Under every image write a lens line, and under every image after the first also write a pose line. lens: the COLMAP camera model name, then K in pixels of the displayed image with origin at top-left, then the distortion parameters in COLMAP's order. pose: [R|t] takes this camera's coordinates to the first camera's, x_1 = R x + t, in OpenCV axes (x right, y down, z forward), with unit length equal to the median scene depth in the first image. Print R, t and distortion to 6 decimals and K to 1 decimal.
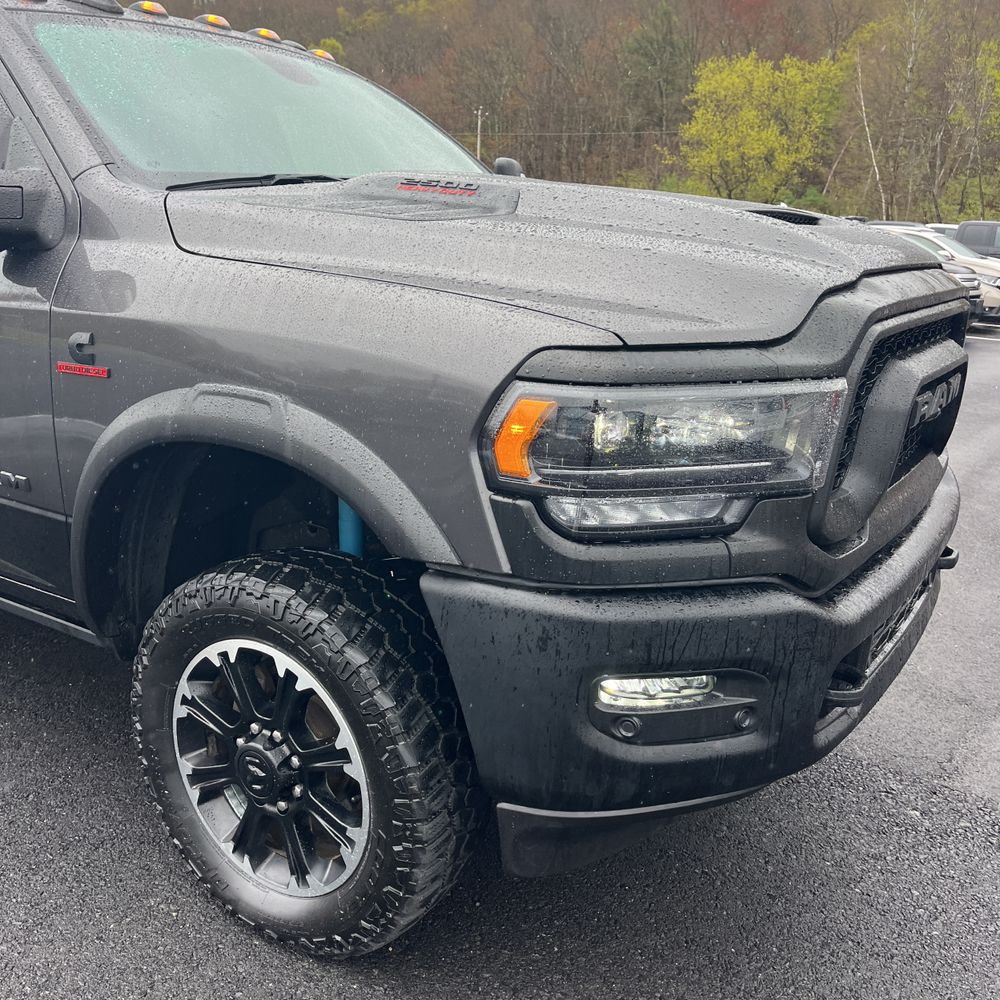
lens RADIAL K [[991.5, 0, 490.8], [0, 991.5, 501.7], [0, 0, 1]] dist [0.066221, -0.092694]
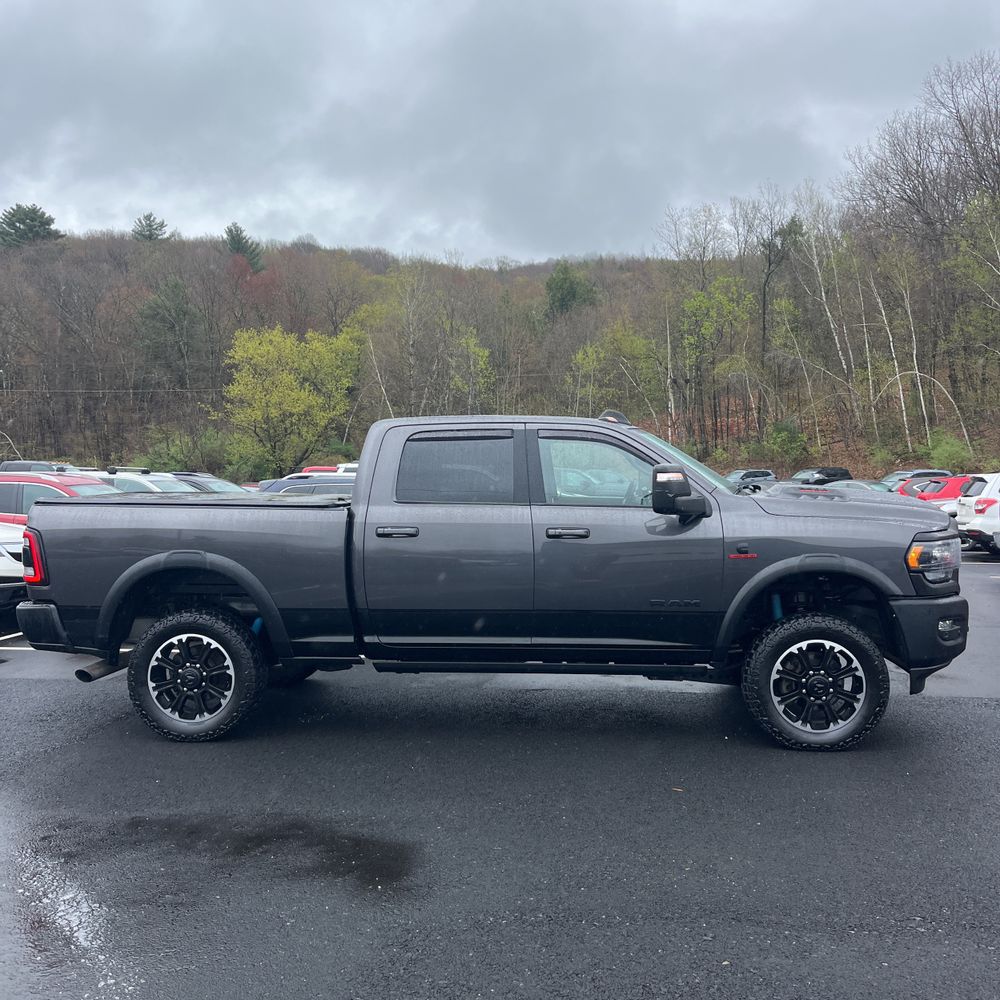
lens RADIAL K [[991.5, 0, 490.8], [0, 991.5, 501.7], [0, 0, 1]] dist [0.066221, -0.092694]
pose [[0.882657, -0.050756, 0.467269, -2.514595], [0.159147, 0.967703, -0.195509, 0.172687], [-0.442254, 0.246931, 0.862227, -1.280215]]
